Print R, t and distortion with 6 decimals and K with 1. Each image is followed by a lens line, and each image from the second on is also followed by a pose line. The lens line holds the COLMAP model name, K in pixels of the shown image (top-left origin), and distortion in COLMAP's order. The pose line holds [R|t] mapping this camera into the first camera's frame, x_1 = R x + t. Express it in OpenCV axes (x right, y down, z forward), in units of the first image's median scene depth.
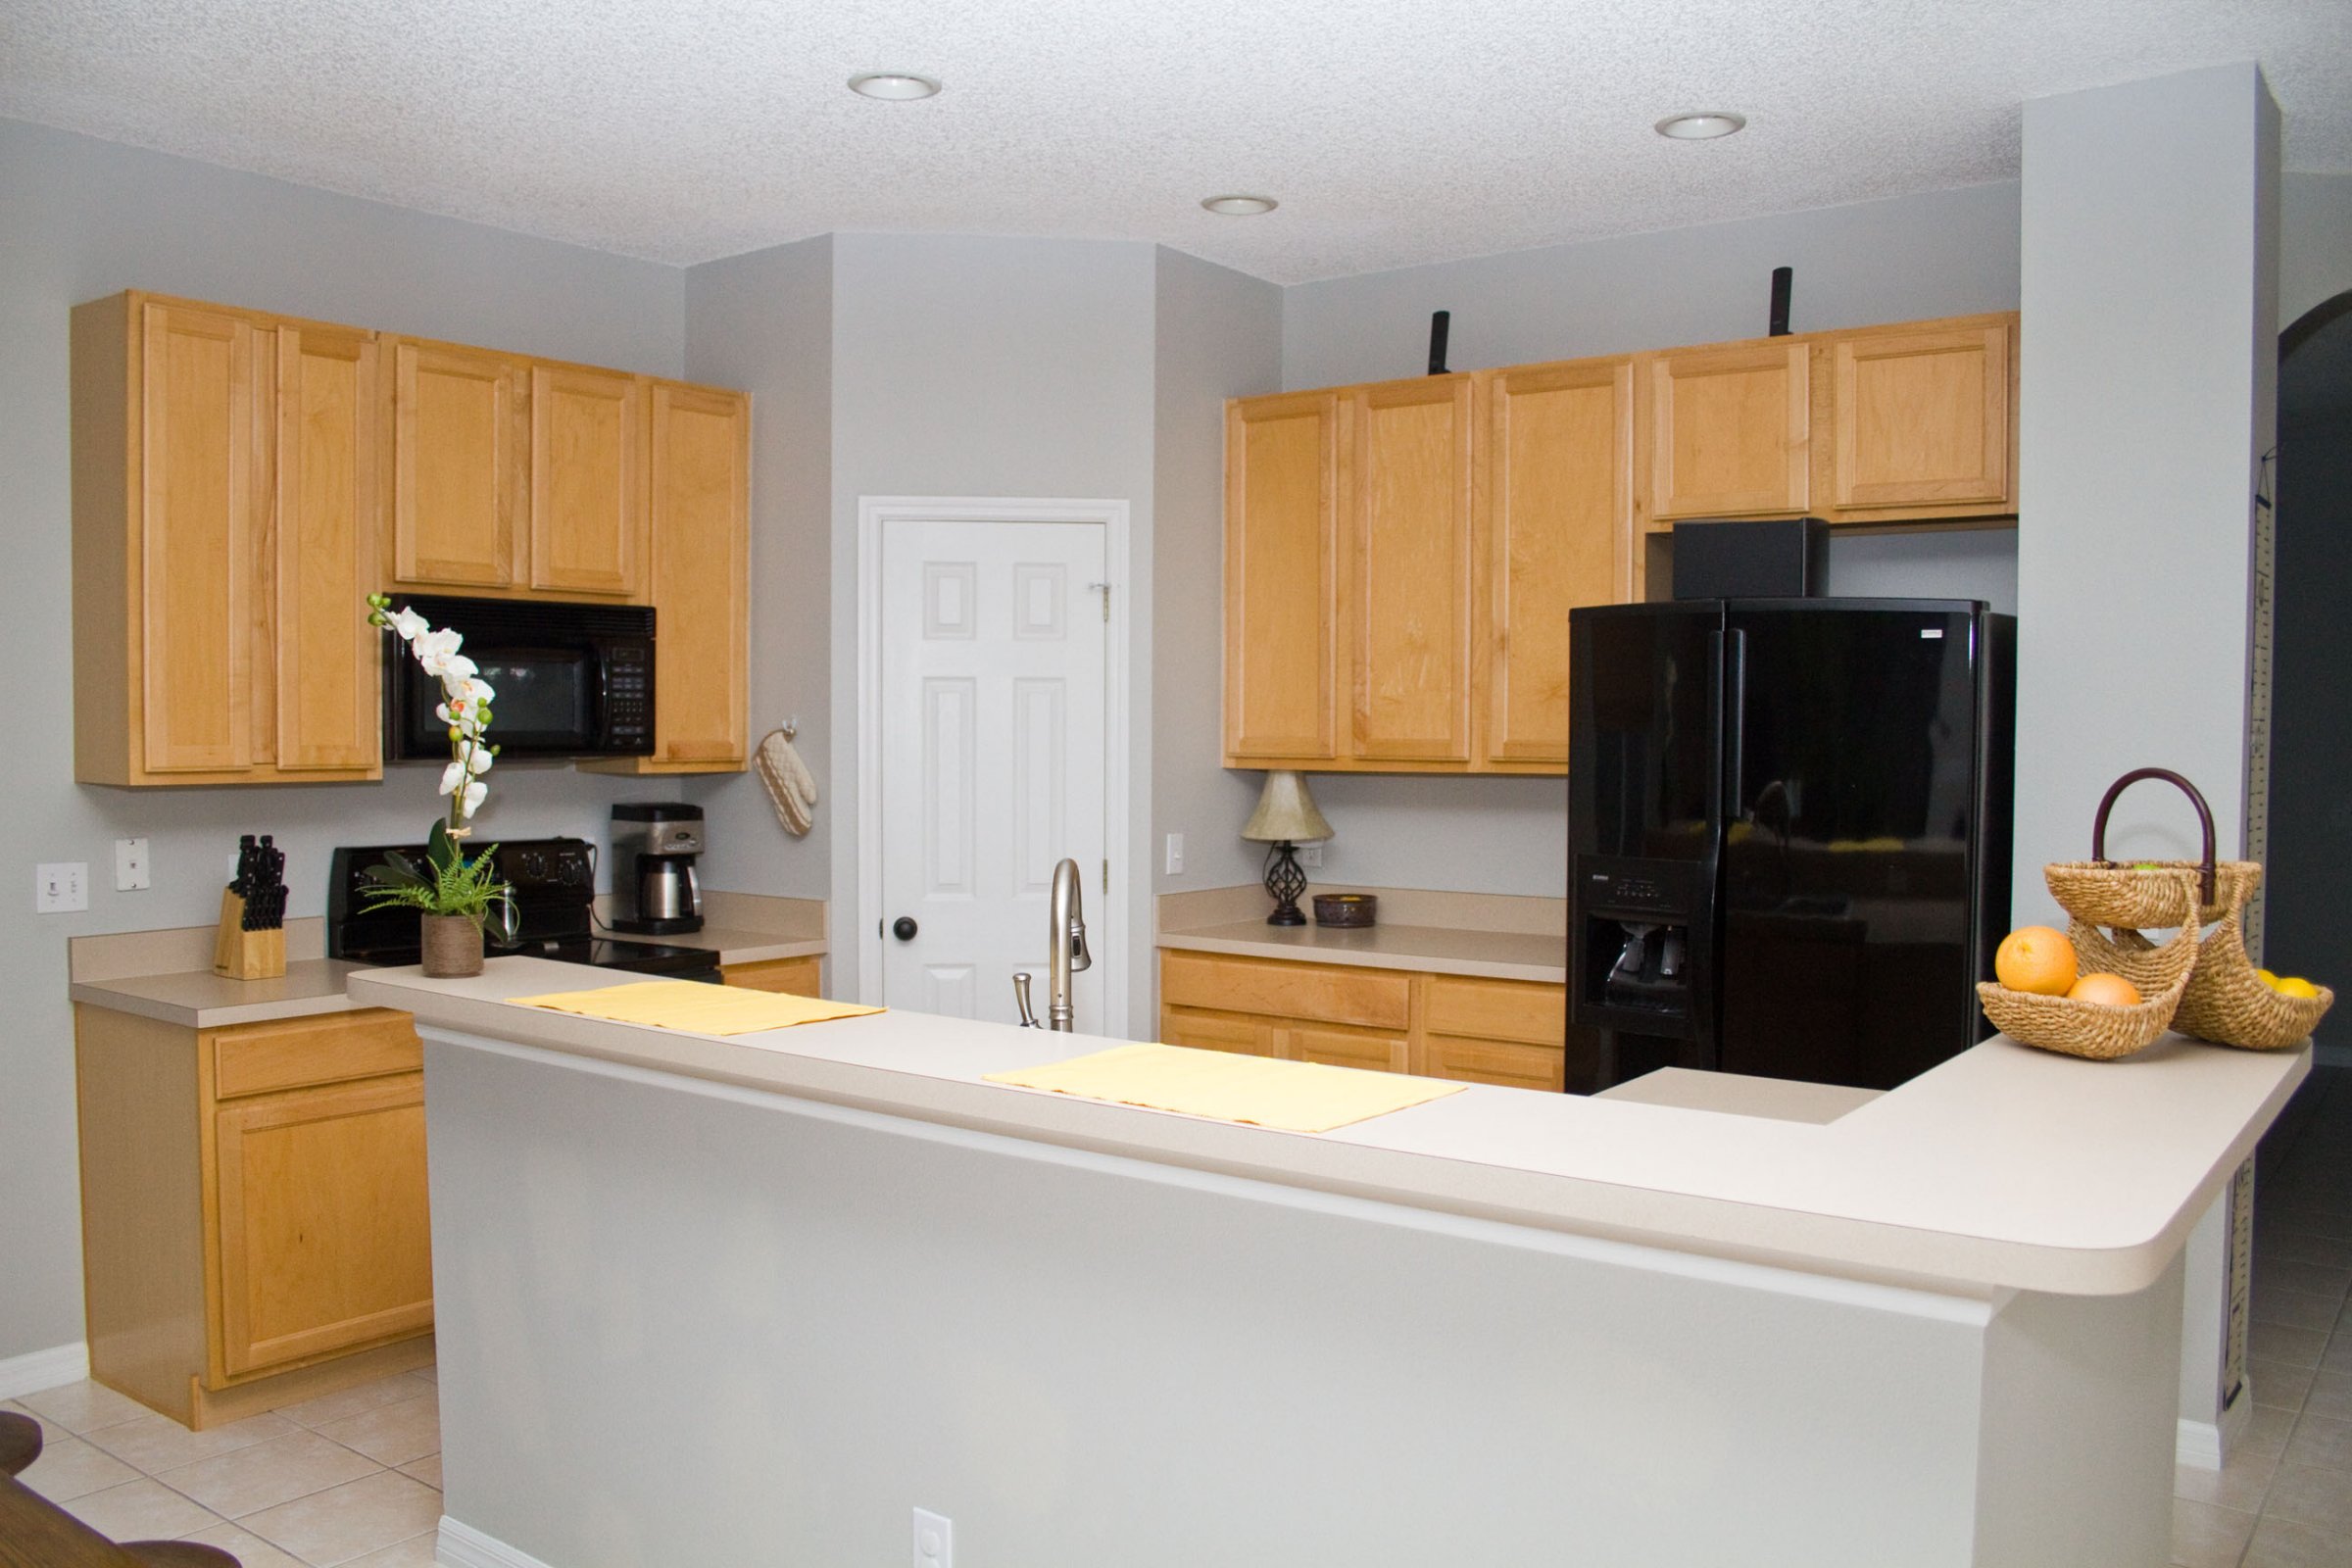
lens RADIAL K [[1927.8, 0, 1142.4], [0, 1927.8, 805.3], [0, 0, 1]] dist [-0.148820, 0.113778]
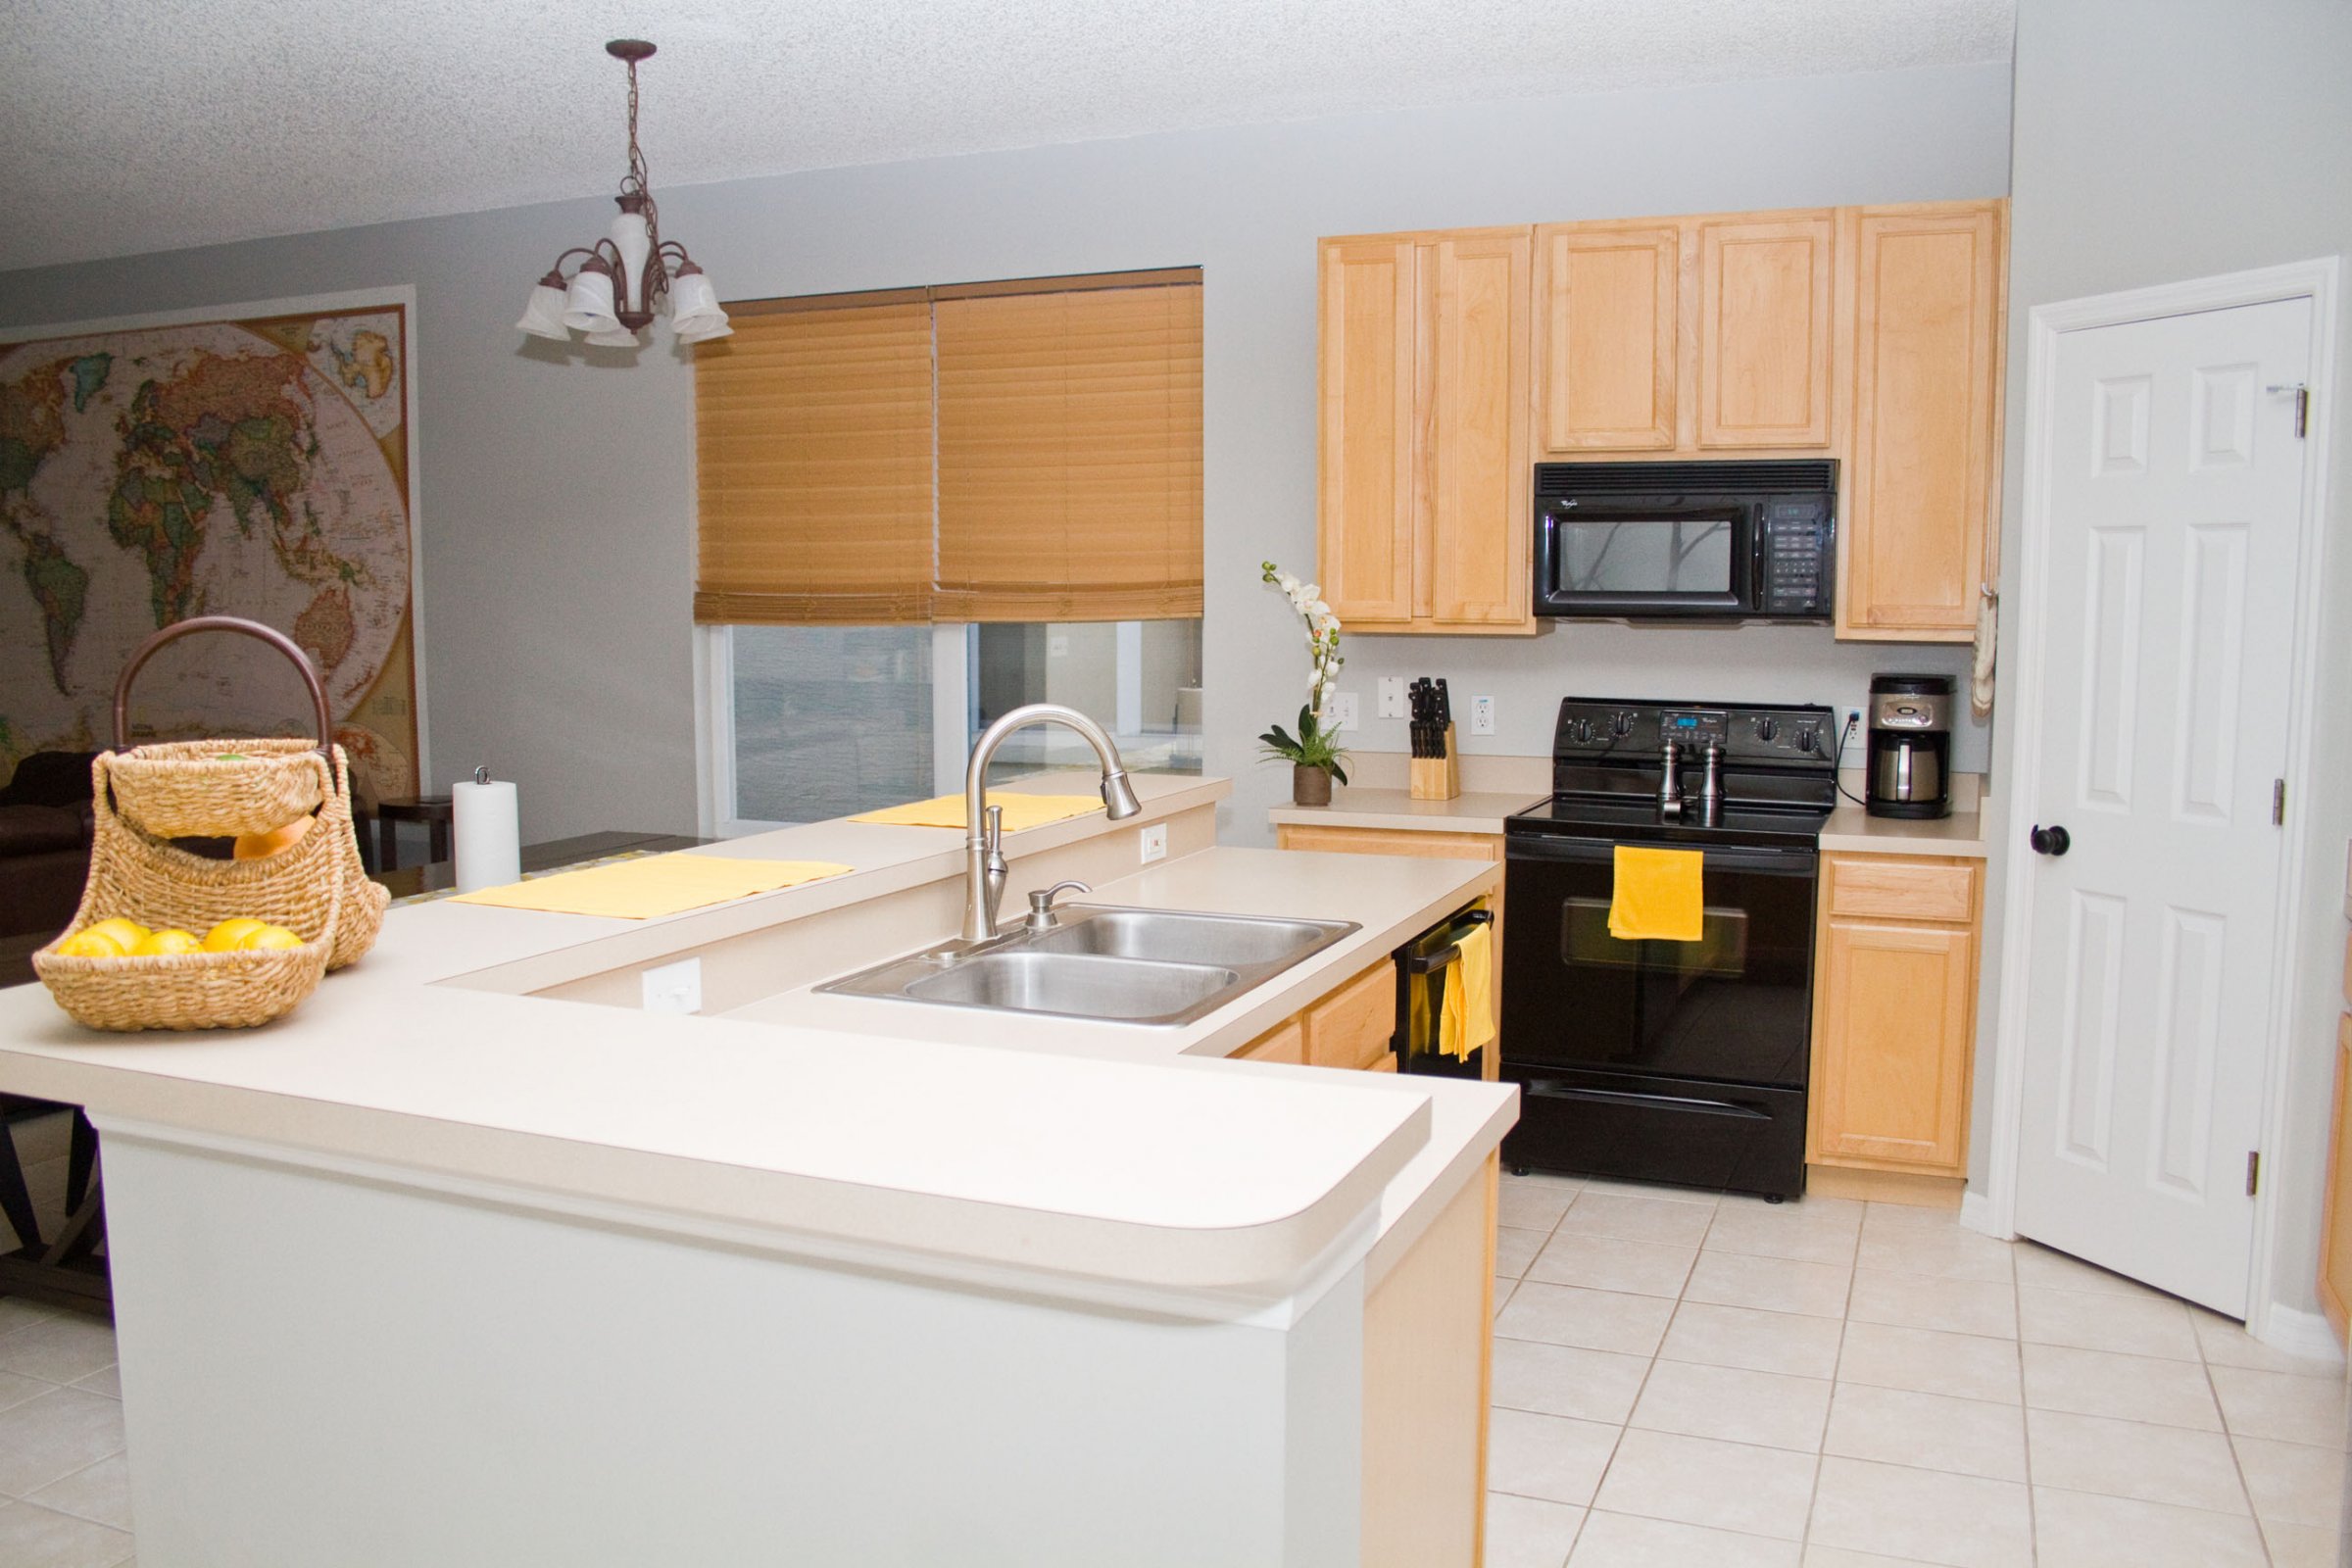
lens RADIAL K [[1927.8, 0, 1212.4], [0, 1927.8, 782.8], [0, 0, 1]] dist [-0.148820, 0.113778]
pose [[0.259274, 0.094353, -0.961184, 0.568350], [-0.039663, 0.995417, 0.087015, -0.015821], [0.964989, 0.015563, 0.261828, 0.480016]]
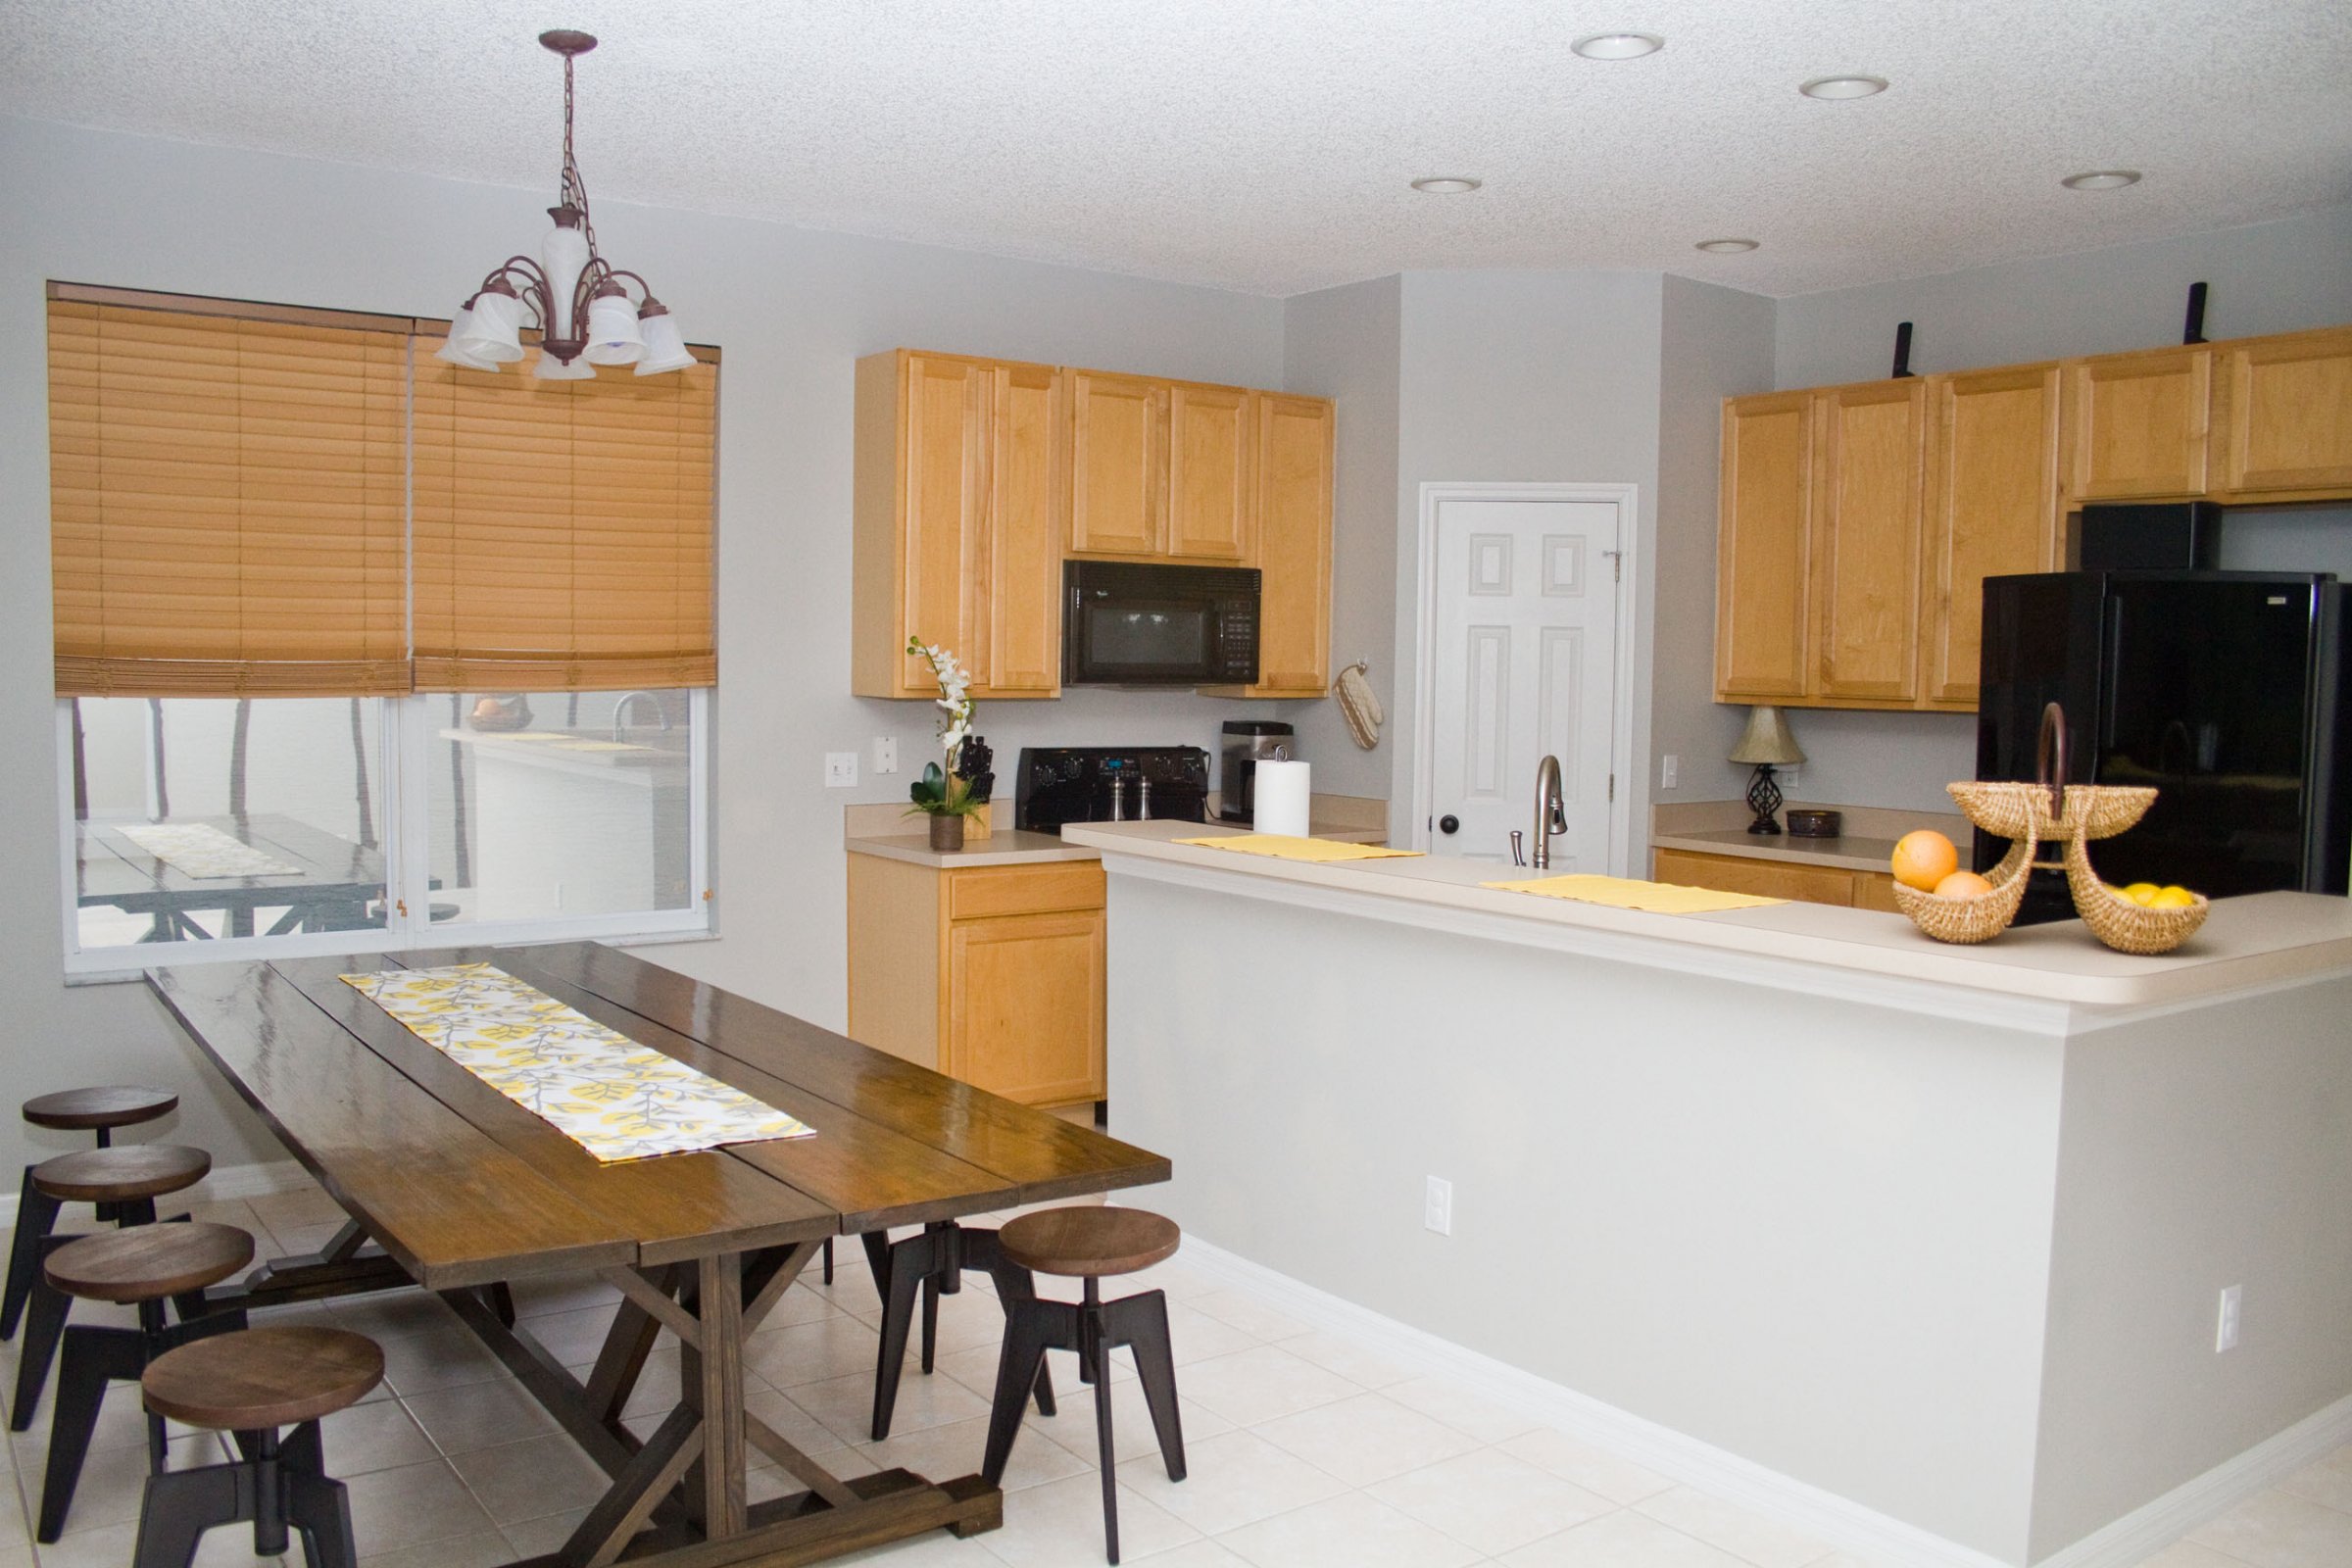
lens RADIAL K [[1927.8, 0, 1157.7], [0, 1927.8, 792.8], [0, 0, 1]] dist [-0.148820, 0.113778]
pose [[0.959500, 0.029644, -0.280143, 0.048904], [-0.022474, 0.999333, 0.028773, 0.012125], [0.280809, -0.021312, 0.959527, -0.281214]]
